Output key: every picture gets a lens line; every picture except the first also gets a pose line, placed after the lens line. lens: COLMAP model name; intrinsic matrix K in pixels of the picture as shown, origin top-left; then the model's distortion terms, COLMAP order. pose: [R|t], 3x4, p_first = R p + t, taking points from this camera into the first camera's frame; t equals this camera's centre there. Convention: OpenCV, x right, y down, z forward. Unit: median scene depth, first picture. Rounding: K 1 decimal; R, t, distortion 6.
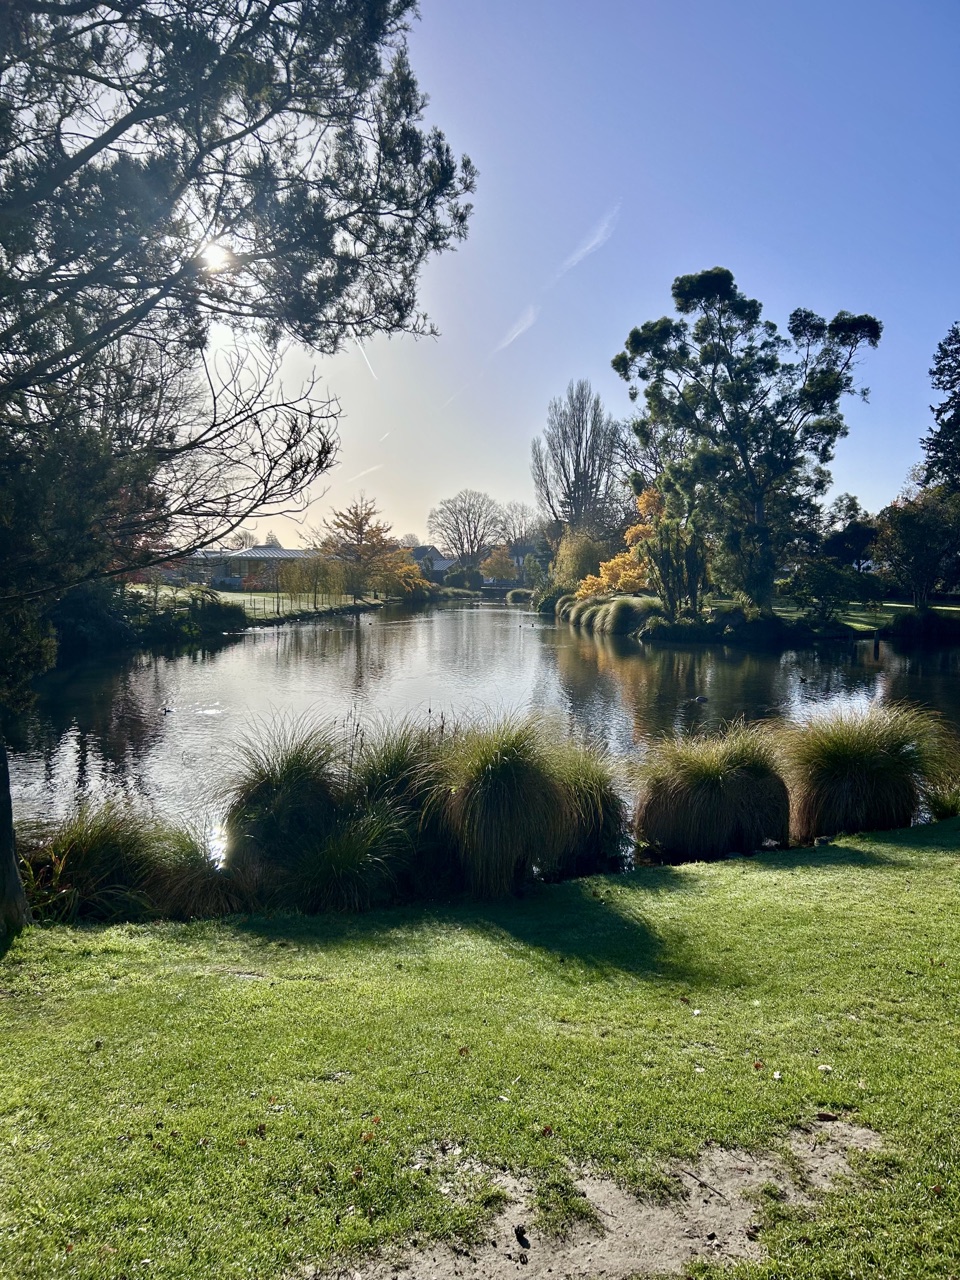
lens RADIAL K [[970.2, 0, 479.8], [0, 970.2, 640.5], [0, 0, 1]] dist [0.001994, 0.000446]
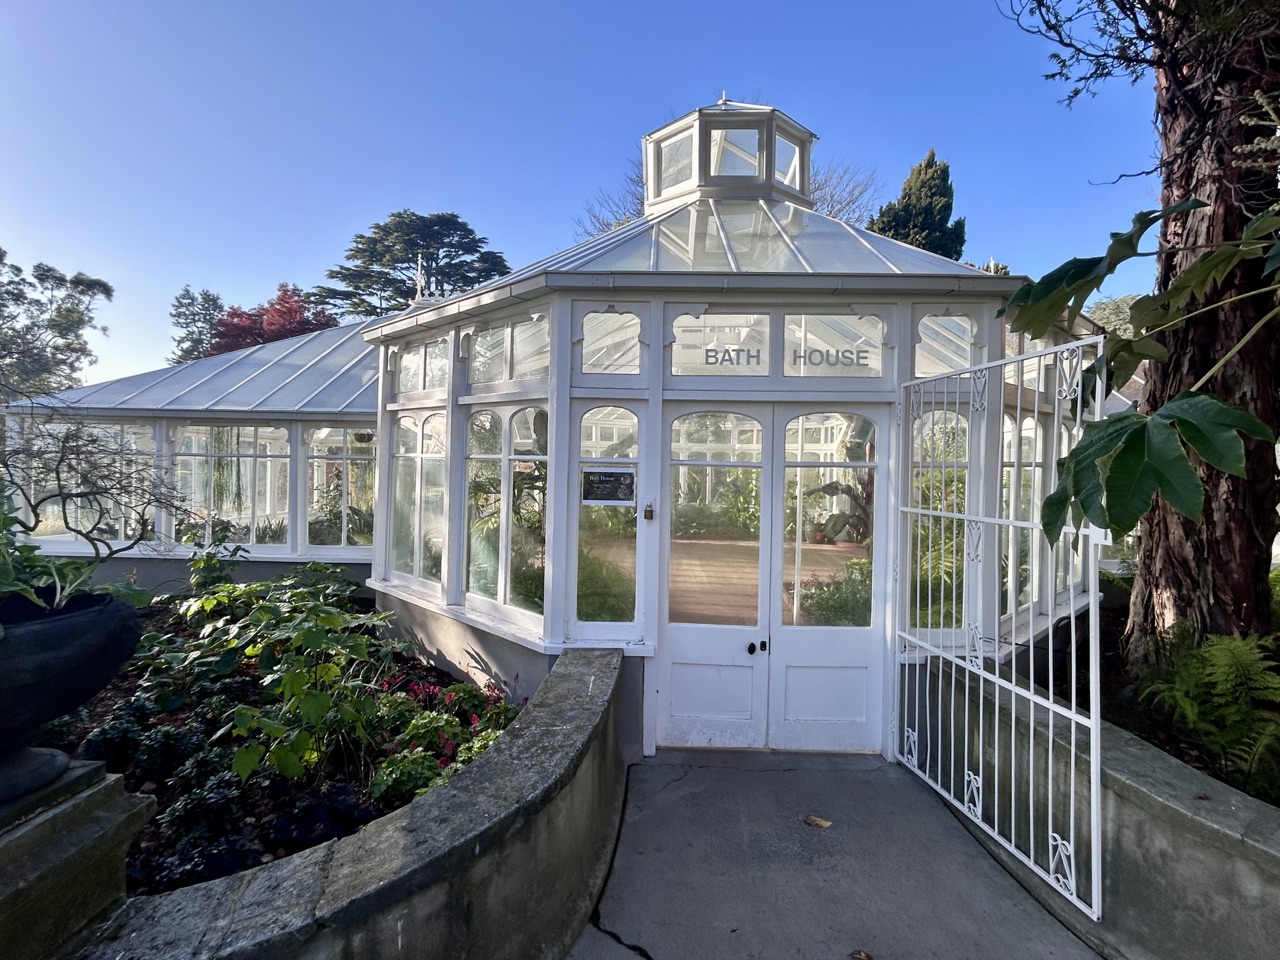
lens RADIAL K [[635.1, 0, 639.7], [0, 635.1, 480.9], [0, 0, 1]] dist [0.000680, 0.000008]
pose [[0.508765, -0.035368, 0.860179, -0.033865], [0.050640, 0.998655, 0.011109, 0.008841], [-0.859415, 0.037908, 0.509872, -0.198191]]
